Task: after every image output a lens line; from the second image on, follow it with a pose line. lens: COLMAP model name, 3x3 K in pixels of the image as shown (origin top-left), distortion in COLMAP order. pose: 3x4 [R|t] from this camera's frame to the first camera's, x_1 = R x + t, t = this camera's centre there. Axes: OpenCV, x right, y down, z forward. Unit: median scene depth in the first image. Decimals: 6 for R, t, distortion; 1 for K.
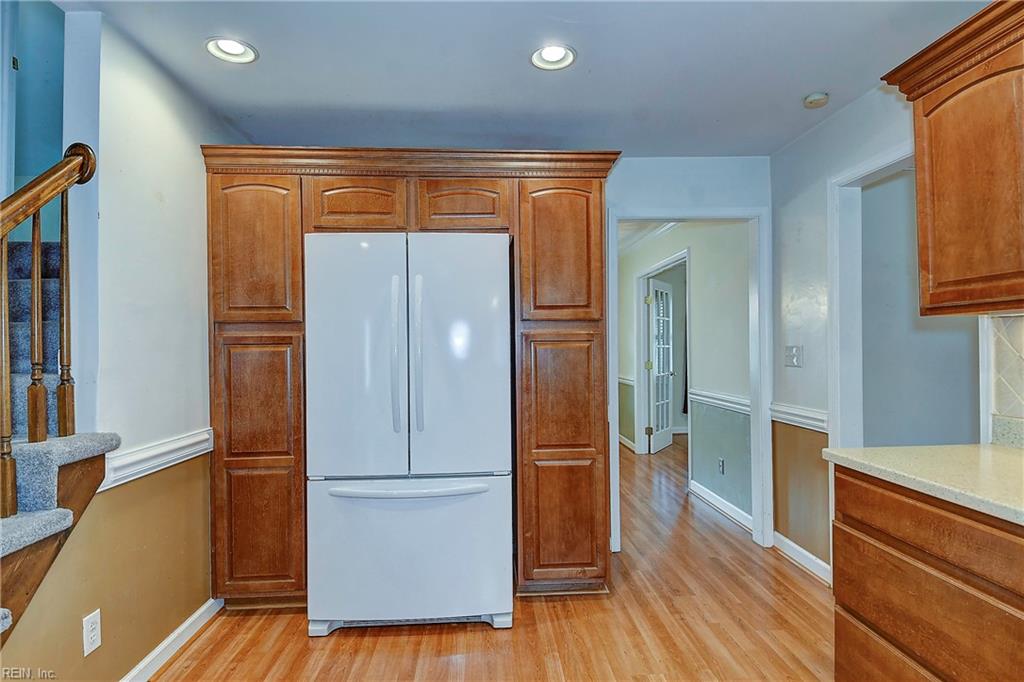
lens RADIAL K [[545.6, 0, 501.5], [0, 545.6, 345.8], [0, 0, 1]] dist [-0.000337, -0.016800]
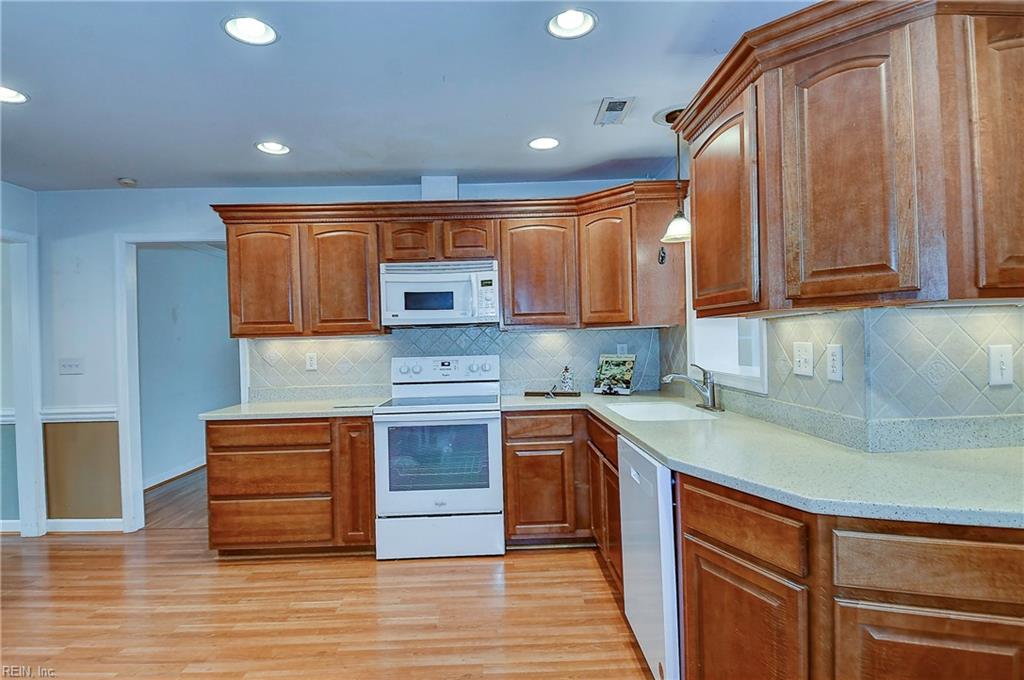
lens RADIAL K [[533.2, 0, 509.6], [0, 533.2, 344.8], [0, 0, 1]] dist [0.057460, -0.059462]
pose [[0.018687, 0.008868, 0.999786, -1.197100], [0.022826, 0.999696, -0.009294, 0.009126], [-0.999565, 0.022995, 0.018479, -0.017580]]
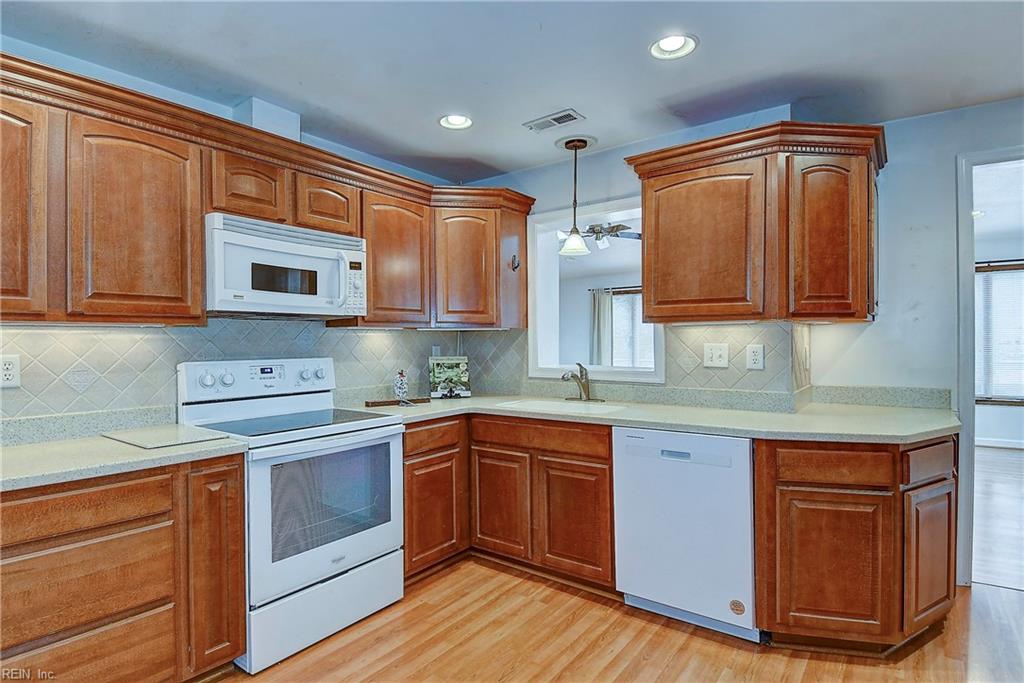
lens RADIAL K [[533.2, 0, 509.6], [0, 533.2, 346.3], [0, 0, 1]] dist [0.057460, -0.059462]
pose [[-0.776950, 0.017160, 0.629328, -0.542437], [0.018694, 0.999817, -0.004183, 0.010826], [-0.629284, 0.008515, -0.777128, 1.062323]]
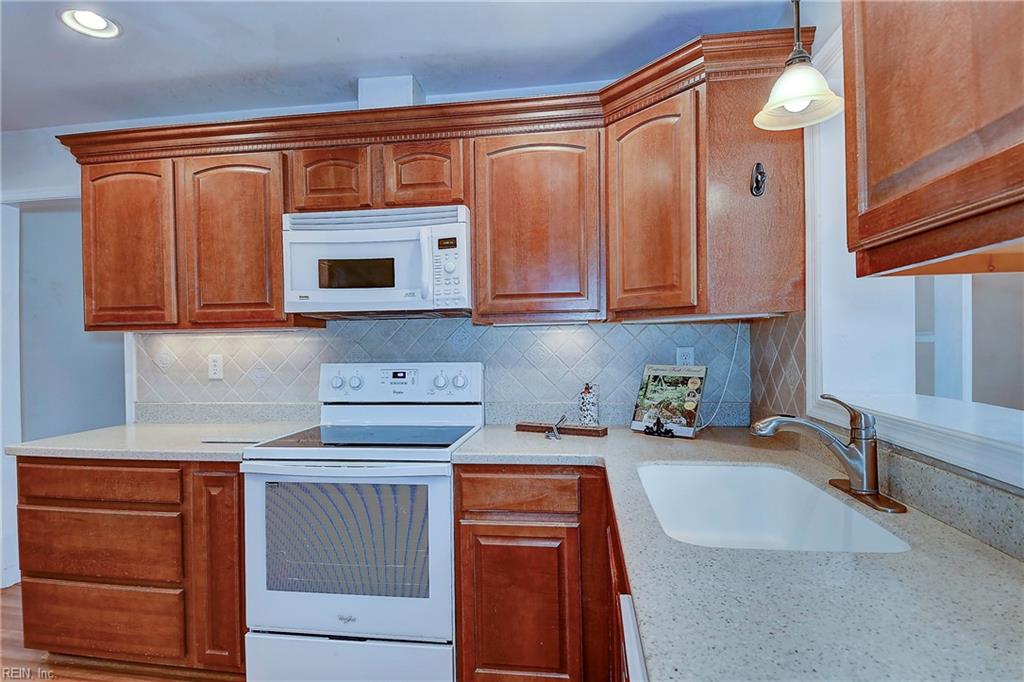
lens RADIAL K [[533.2, 0, 509.6], [0, 533.2, 345.8], [0, 0, 1]] dist [0.057460, -0.059462]
pose [[0.175411, 0.008367, 0.984460, -0.349910], [0.008072, 0.999918, -0.009937, 0.001331], [-0.984462, 0.009690, 0.175329, -0.250459]]
